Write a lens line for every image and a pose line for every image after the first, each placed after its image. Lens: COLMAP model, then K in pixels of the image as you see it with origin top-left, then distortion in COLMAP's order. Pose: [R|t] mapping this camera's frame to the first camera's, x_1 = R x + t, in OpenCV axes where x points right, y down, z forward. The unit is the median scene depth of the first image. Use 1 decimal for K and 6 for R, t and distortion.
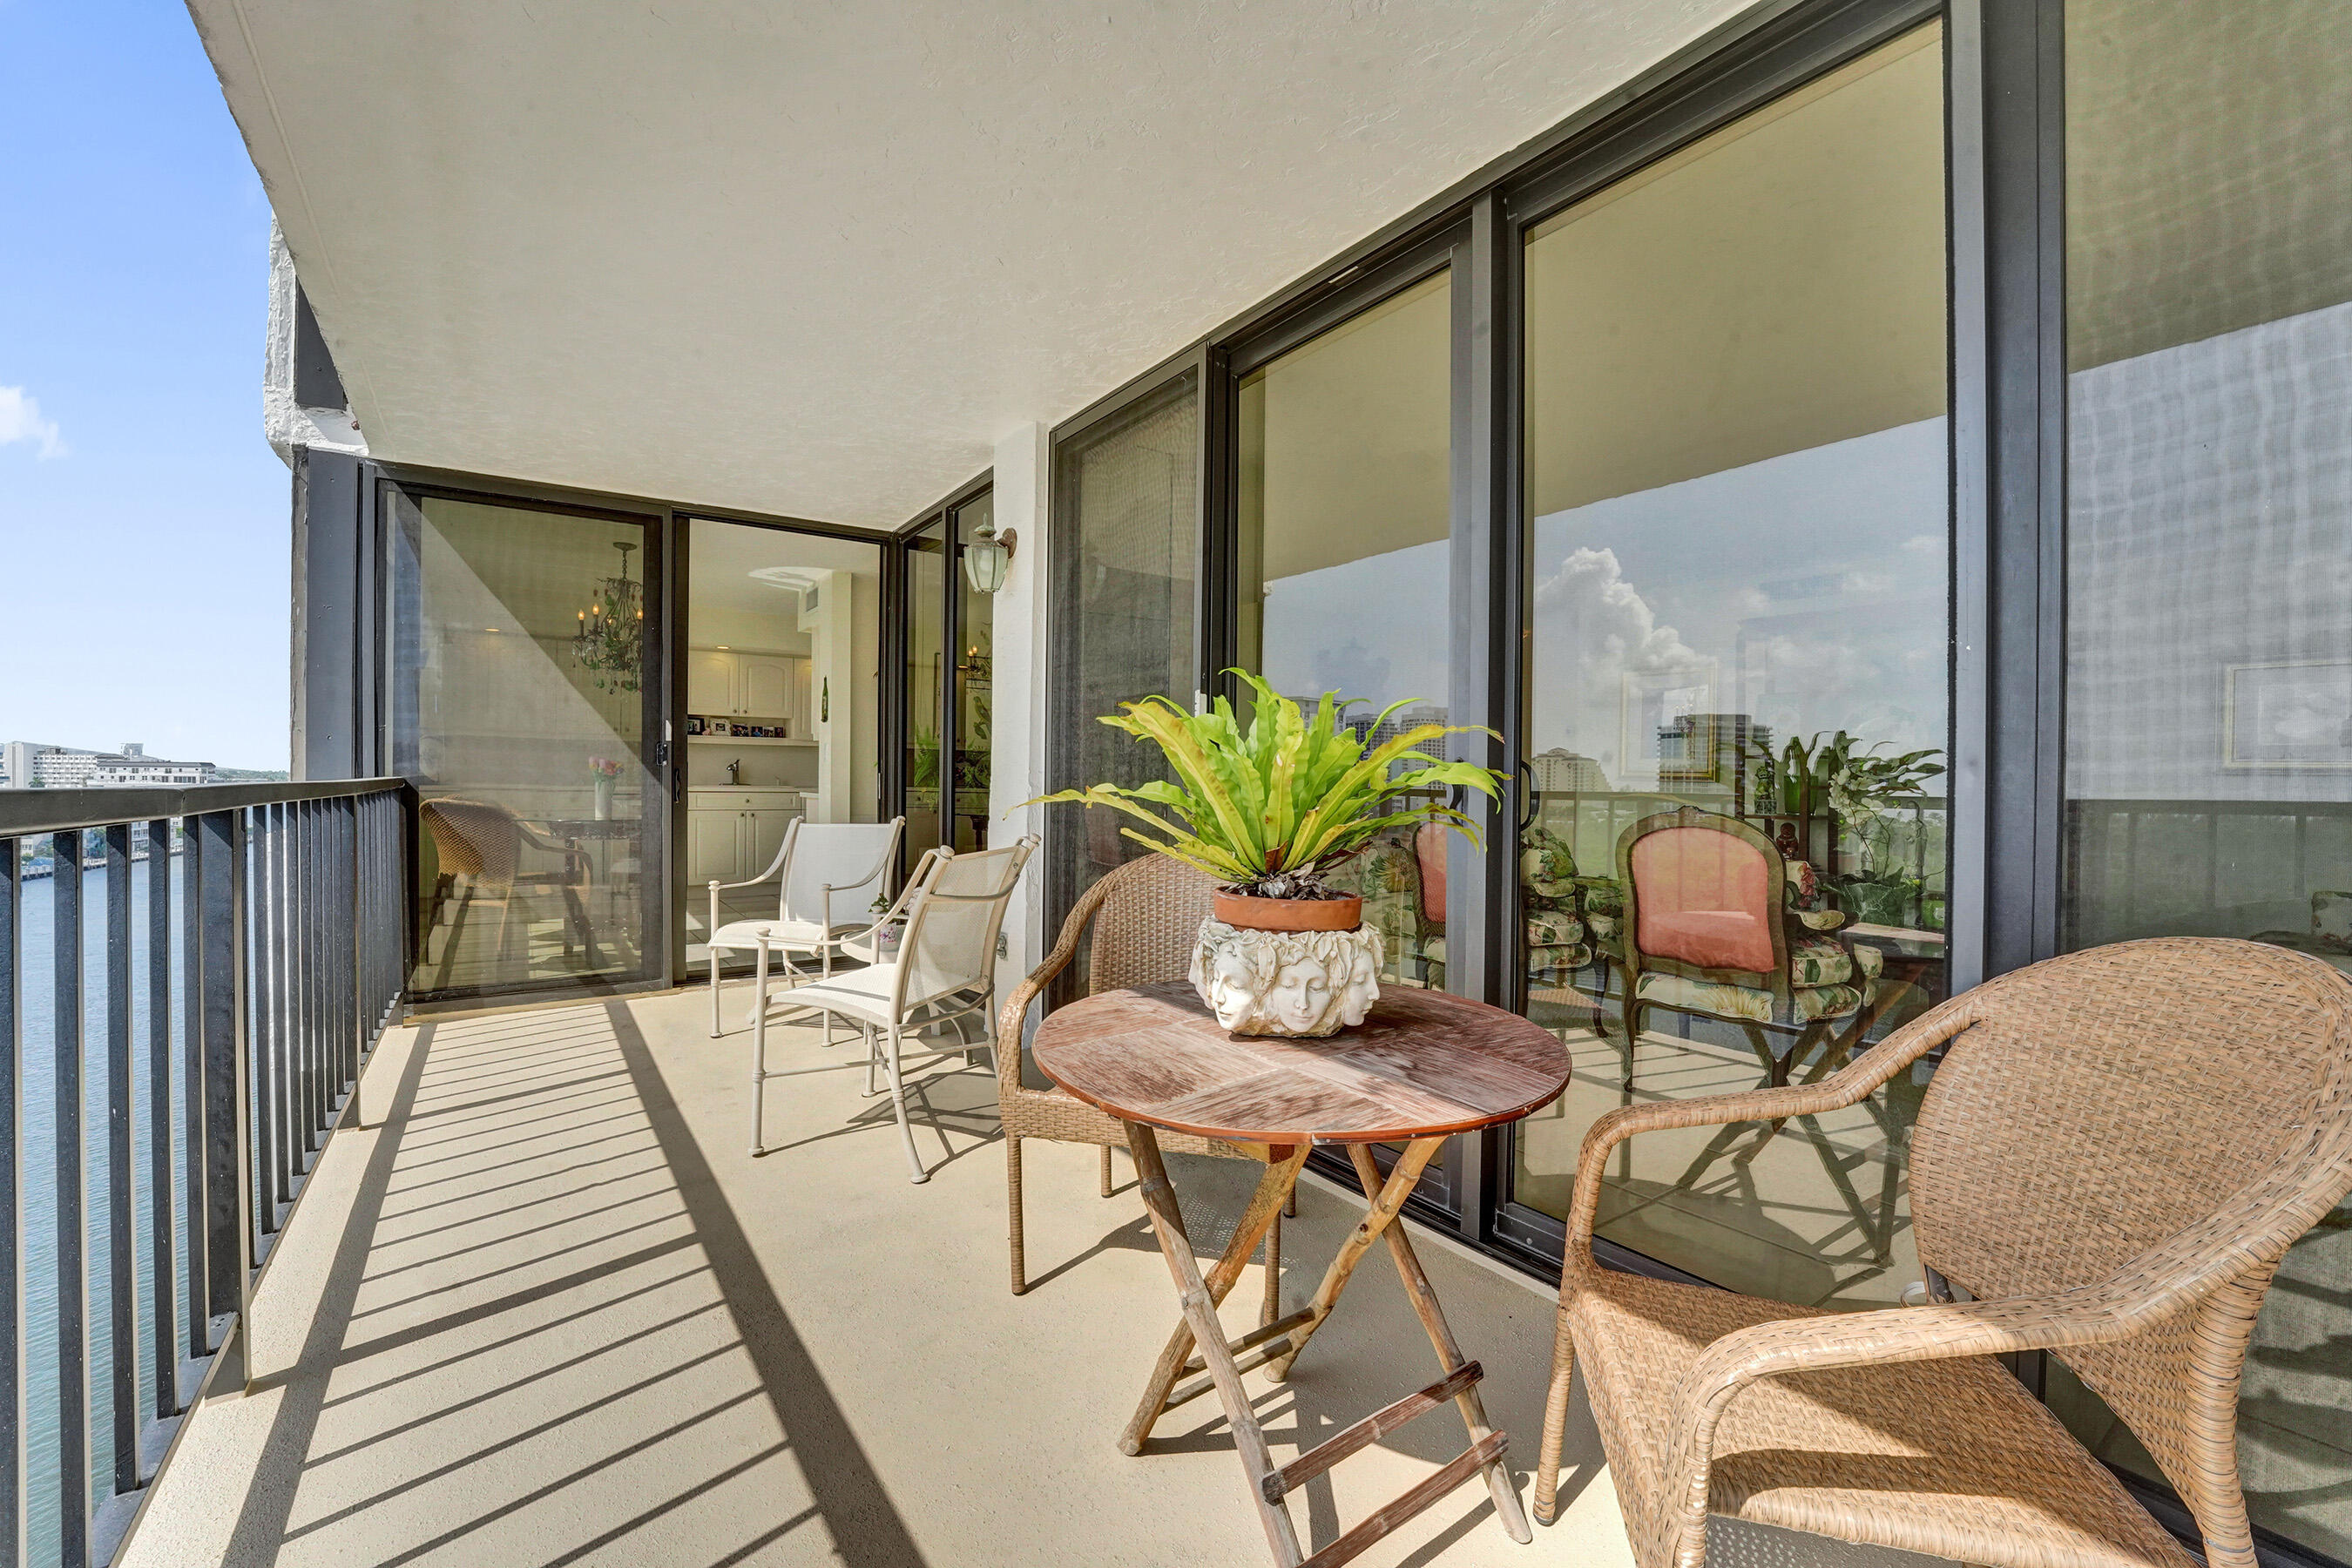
lens RADIAL K [[971.0, 0, 1156.4], [0, 971.0, 777.1], [0, 0, 1]] dist [-0.029326, 0.003627]
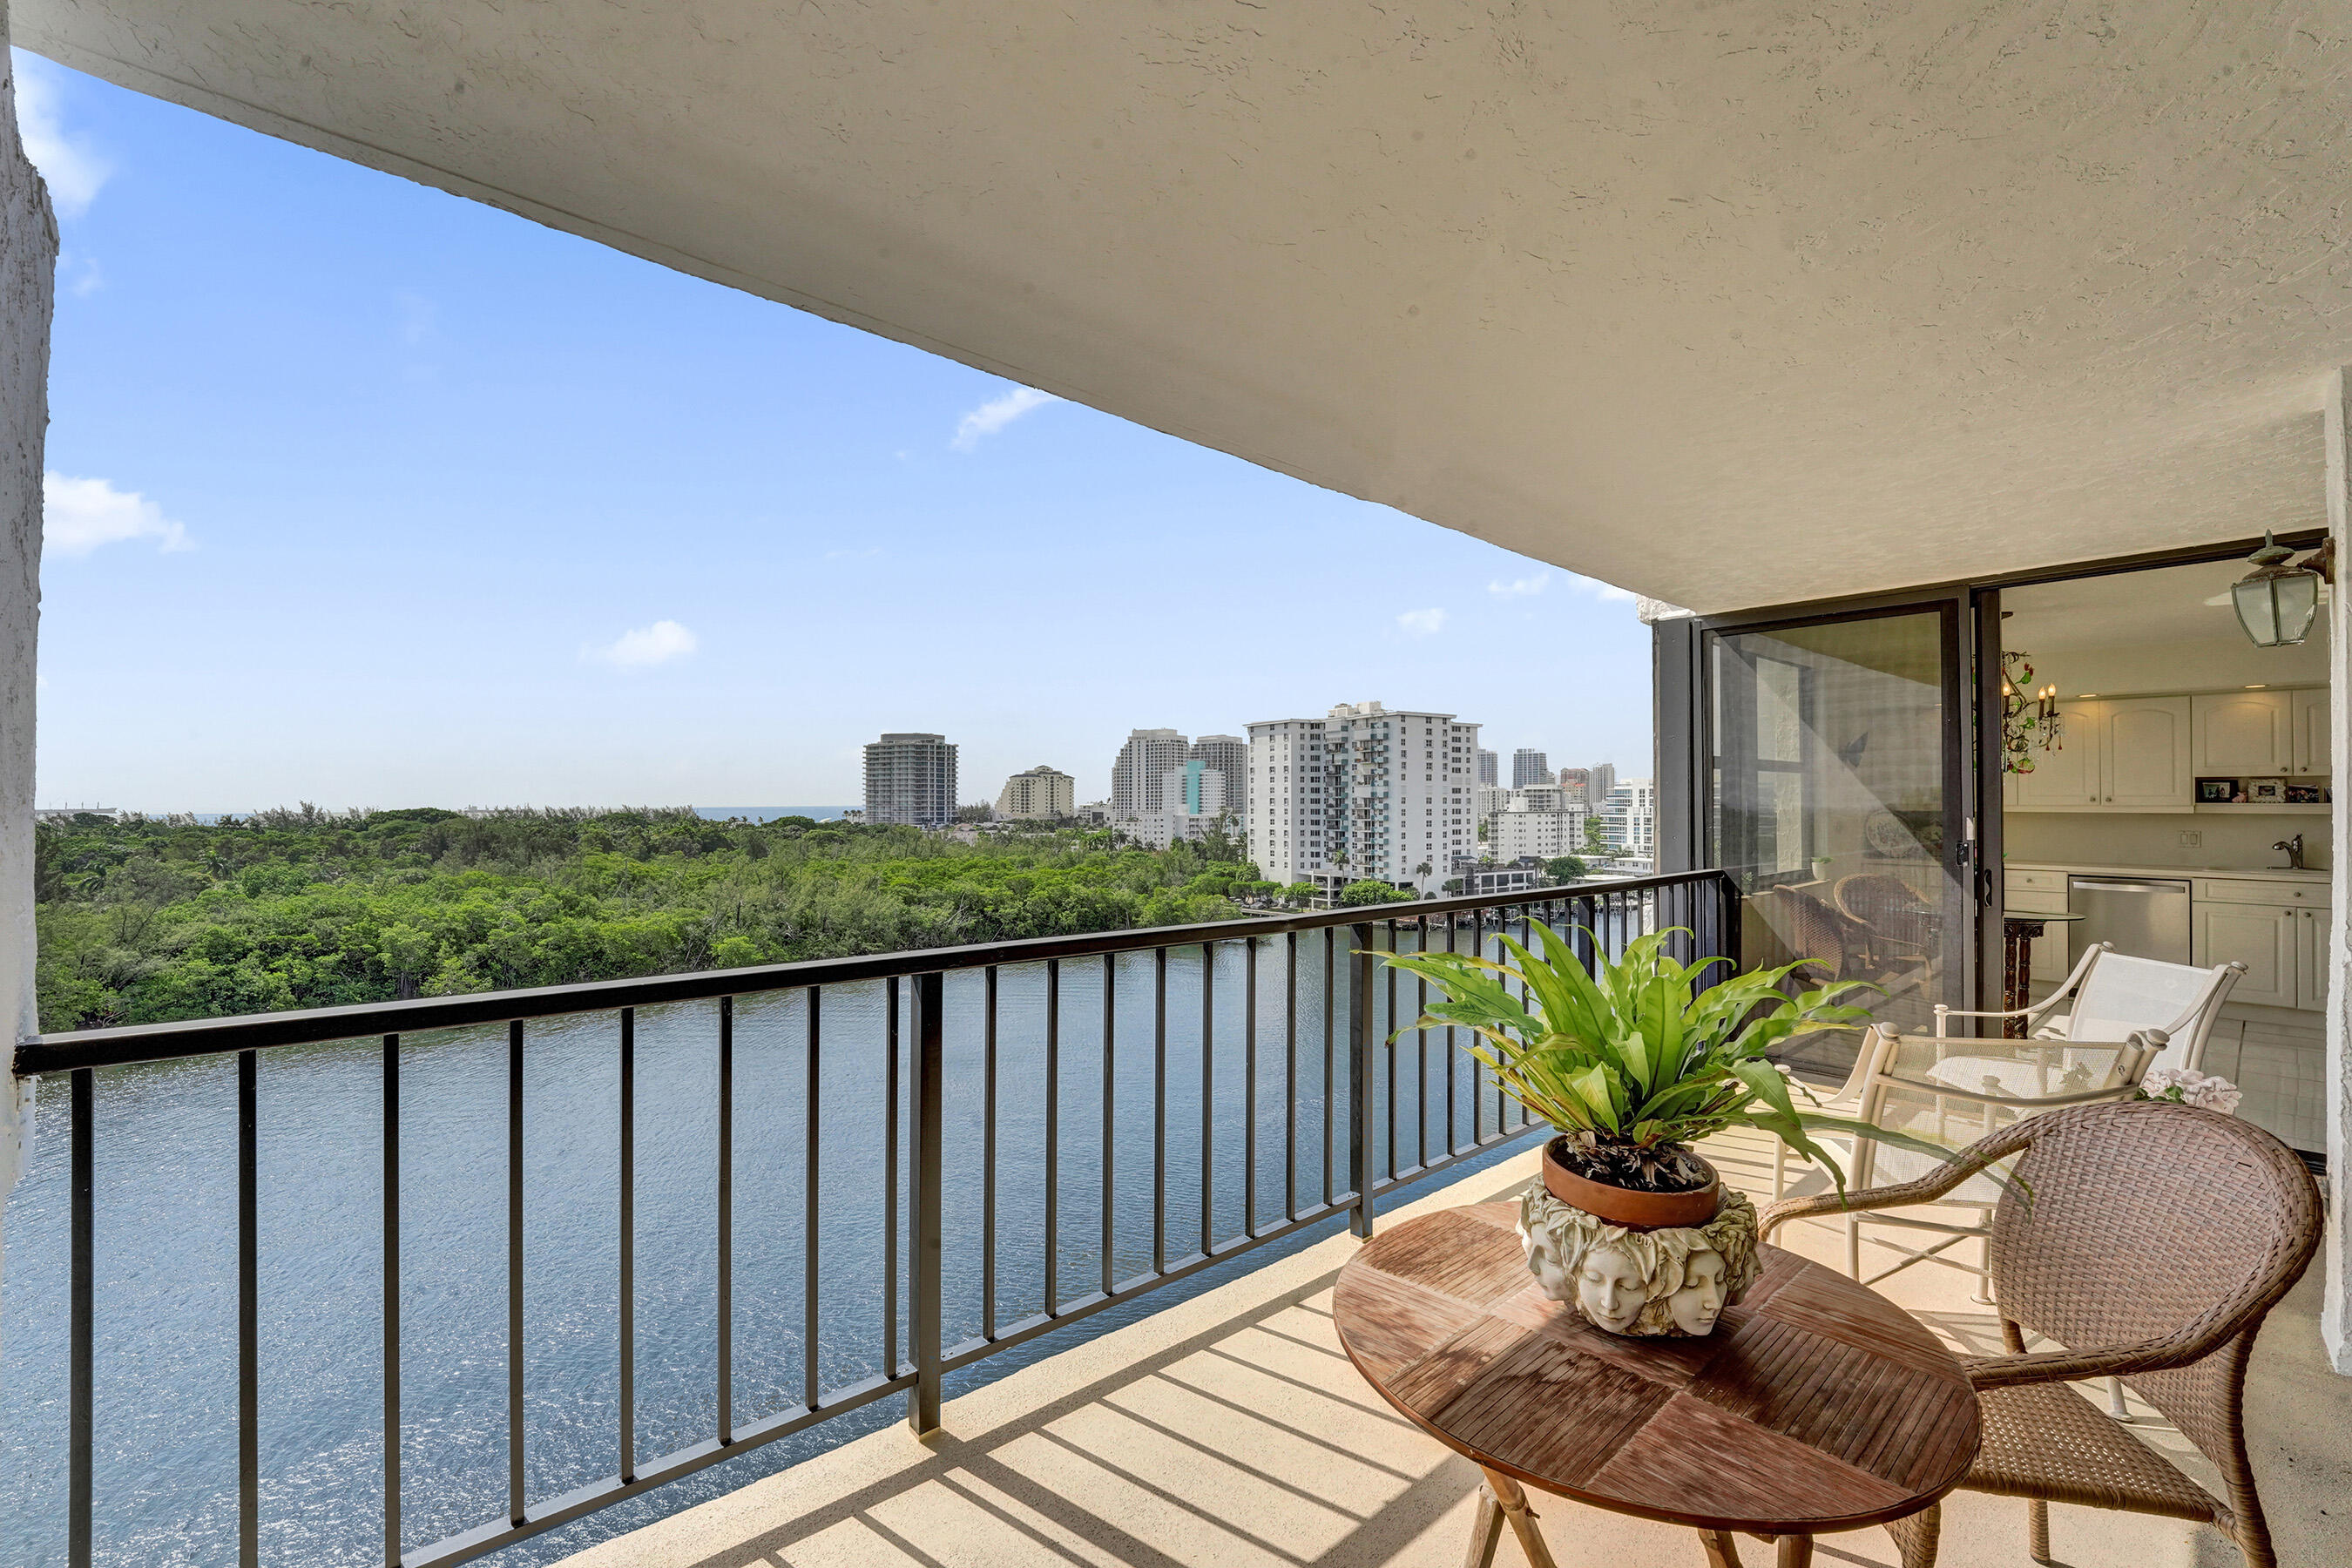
lens RADIAL K [[971.0, 0, 1167.8], [0, 971.0, 782.5], [0, 0, 1]] dist [-0.029326, 0.003627]
pose [[0.099343, -0.029176, -0.994625, 0.465226], [-0.000342, 0.999569, -0.029355, -0.097056], [0.995053, 0.003256, 0.099290, 0.222905]]
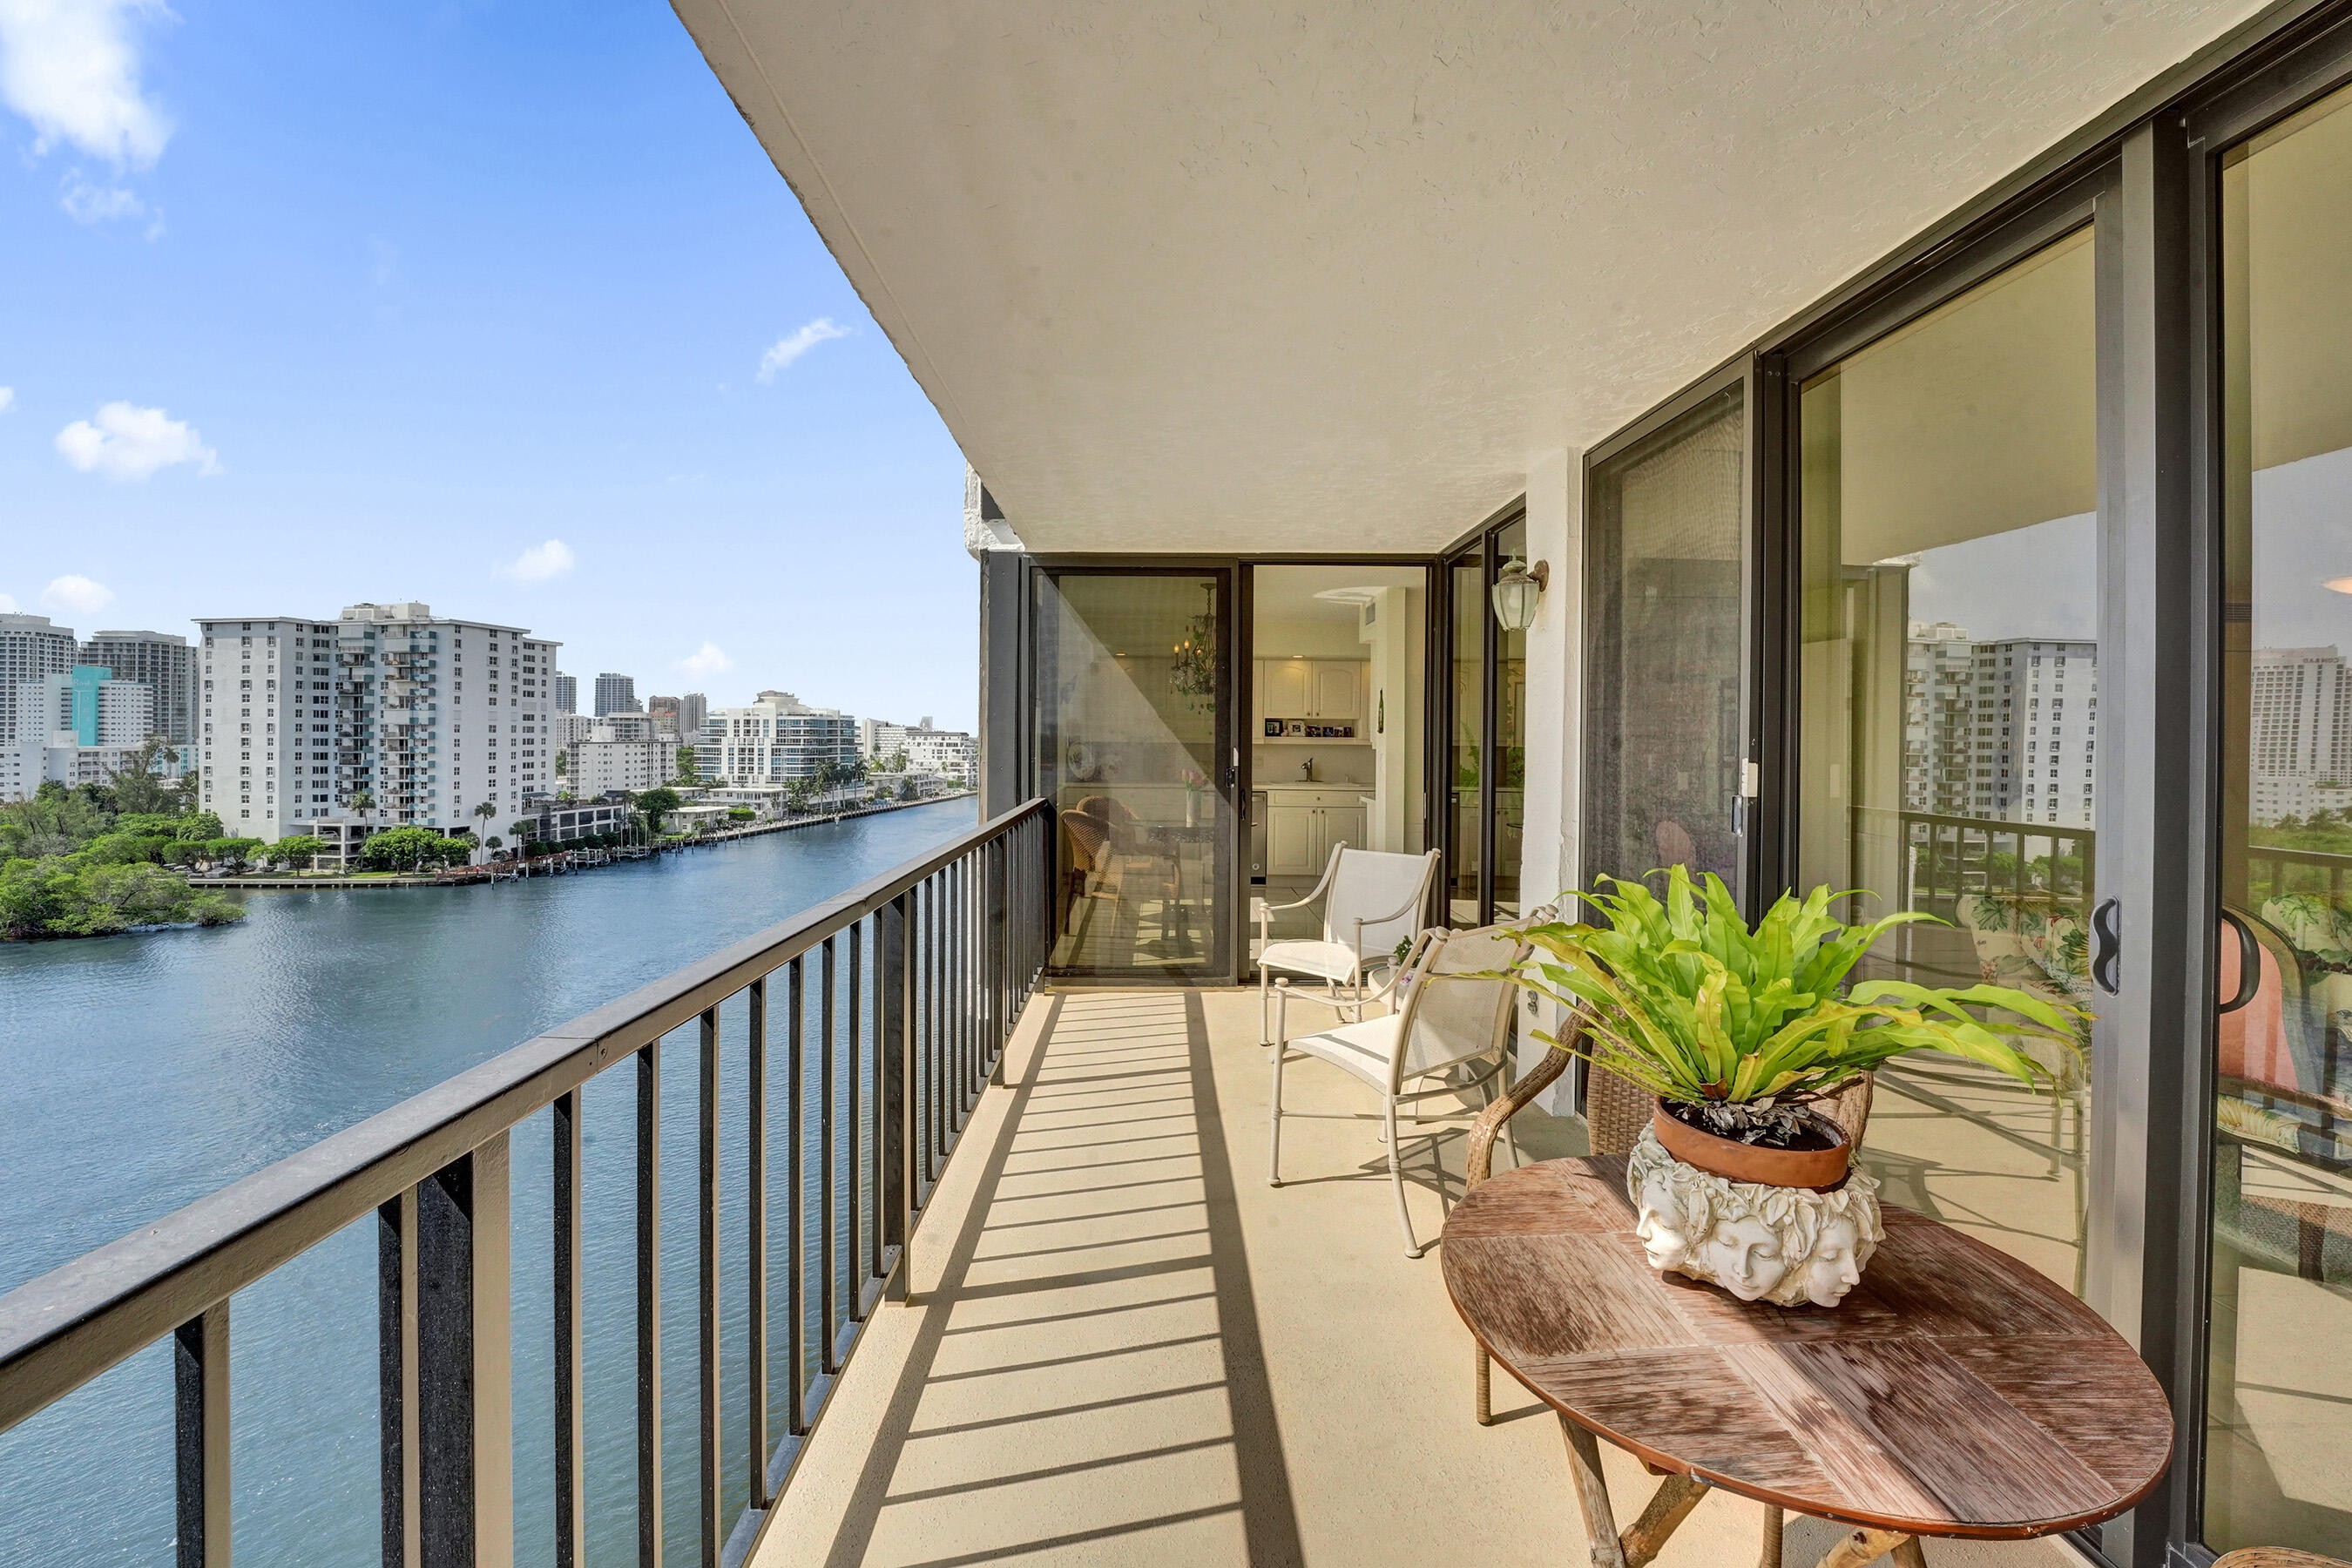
lens RADIAL K [[971.0, 0, 1161.3], [0, 971.0, 728.0], [0, 0, 1]] dist [-0.029326, 0.003627]
pose [[0.832364, -0.007225, -0.554182, 0.078860], [-0.000655, 0.999901, -0.014021, -0.096559], [0.554229, 0.012033, 0.832278, 0.000192]]
